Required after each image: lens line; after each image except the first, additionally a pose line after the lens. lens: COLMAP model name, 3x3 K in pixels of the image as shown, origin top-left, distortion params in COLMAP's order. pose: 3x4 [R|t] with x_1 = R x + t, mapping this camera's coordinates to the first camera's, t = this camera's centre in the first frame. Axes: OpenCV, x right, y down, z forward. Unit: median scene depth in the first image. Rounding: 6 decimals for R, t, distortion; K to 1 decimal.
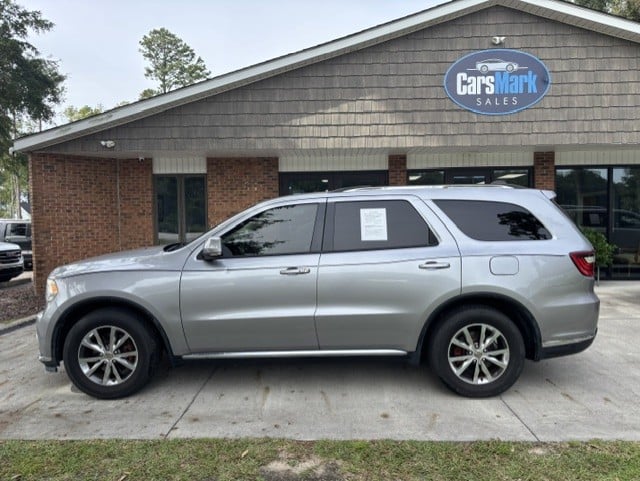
lens RADIAL K [[507.3, 0, 322.4], [0, 507.3, 241.7], [0, 0, 1]] dist [0.035937, -0.015961]
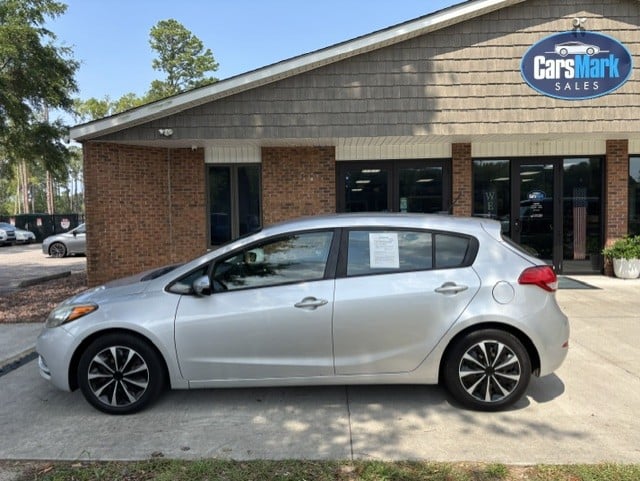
lens RADIAL K [[504.0, 0, 314.3], [0, 504.0, 234.1], [0, 0, 1]] dist [0.071611, -0.091036]
pose [[0.999986, 0.000626, -0.005333, -0.124455], [-0.000628, 1.000000, -0.000363, 0.000309], [0.005333, 0.000366, 0.999986, 0.044483]]
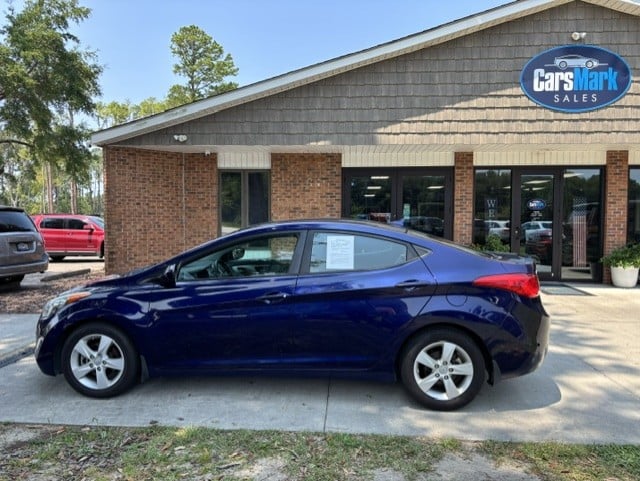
lens RADIAL K [[502.8, 0, 316.1], [0, 502.8, 238.7], [0, 0, 1]] dist [0.083560, -0.096744]
pose [[0.999136, 0.019095, -0.036922, -0.100064], [-0.019090, 0.999818, 0.000488, 0.002484], [0.036925, 0.000218, 0.999318, 0.004059]]
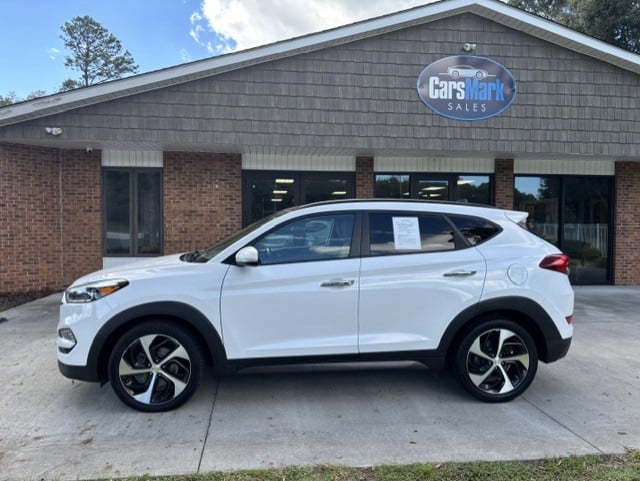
lens RADIAL K [[503.8, 0, 321.6], [0, 503.8, 240.5], [0, 0, 1]] dist [0.035043, -0.012685]
pose [[0.988719, 0.014085, 0.149116, -0.079317], [-0.012667, 0.999865, -0.010453, 0.003402], [-0.149243, 0.008446, 0.988765, 0.047034]]
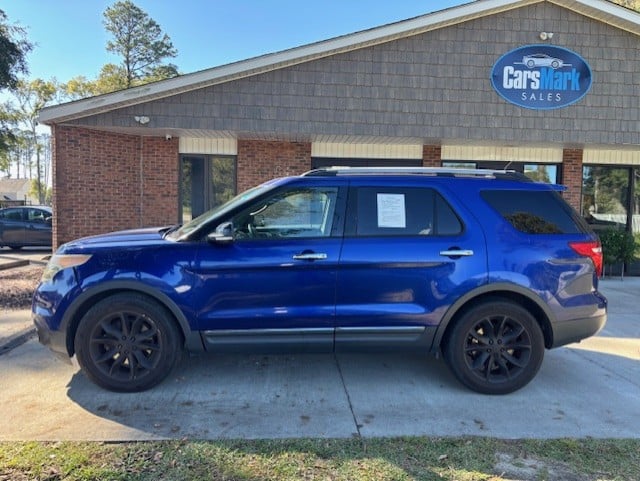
lens RADIAL K [[505.5, 0, 320.0], [0, 505.5, 240.5], [0, 0, 1]] dist [0.039809, -0.024956]
pose [[0.994723, 0.028716, 0.098501, -0.164395], [-0.030707, 0.999353, 0.018751, 0.003229], [-0.097898, -0.021677, 0.994960, 0.029419]]
